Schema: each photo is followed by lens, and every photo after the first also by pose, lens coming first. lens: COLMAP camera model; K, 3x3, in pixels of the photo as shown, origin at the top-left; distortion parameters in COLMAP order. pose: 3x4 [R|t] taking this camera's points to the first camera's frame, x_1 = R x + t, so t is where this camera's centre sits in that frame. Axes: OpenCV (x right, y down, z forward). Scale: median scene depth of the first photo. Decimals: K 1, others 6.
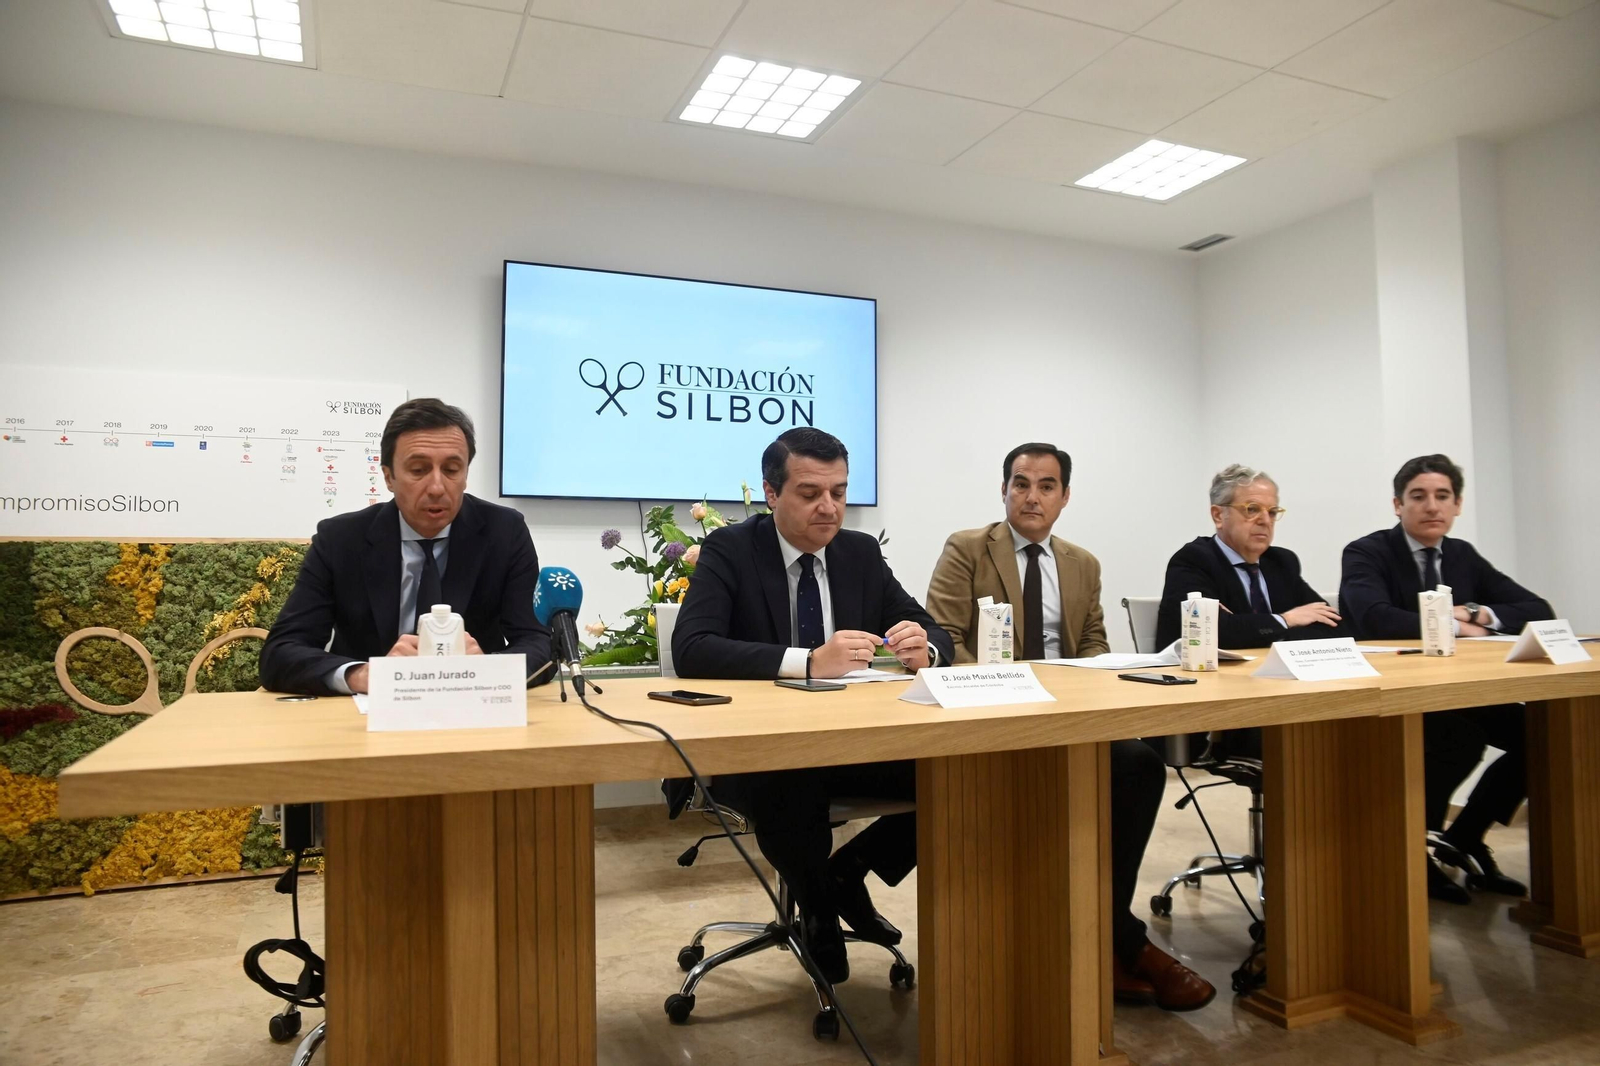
lens RADIAL K [[1091.9, 0, 800.0], [0, 1091.9, 533.0], [0, 0, 1]] dist [-0.108361, 0.117342]
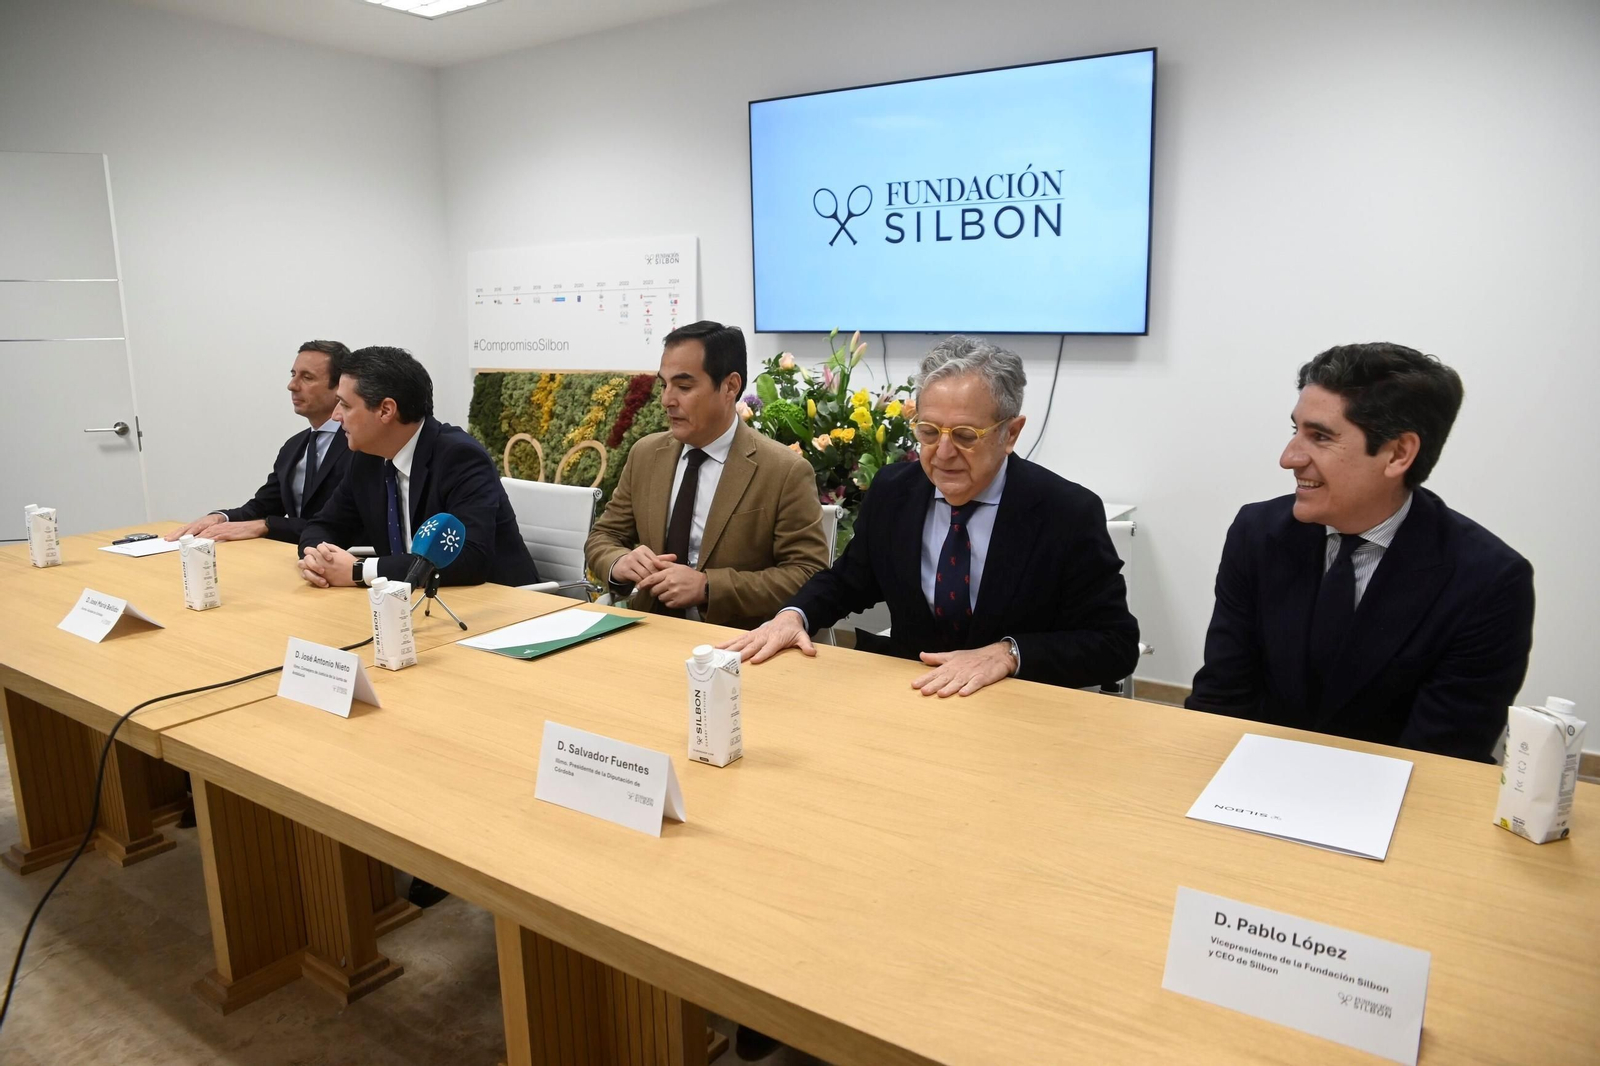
lens RADIAL K [[1091.9, 0, 800.0], [0, 1091.9, 533.0], [0, 0, 1]] dist [-0.108361, 0.117342]
pose [[0.551343, 0.157432, -0.819290, 0.623342], [0.035571, 0.976705, 0.211618, -0.062290], [0.833520, -0.145817, 0.532899, 0.405823]]
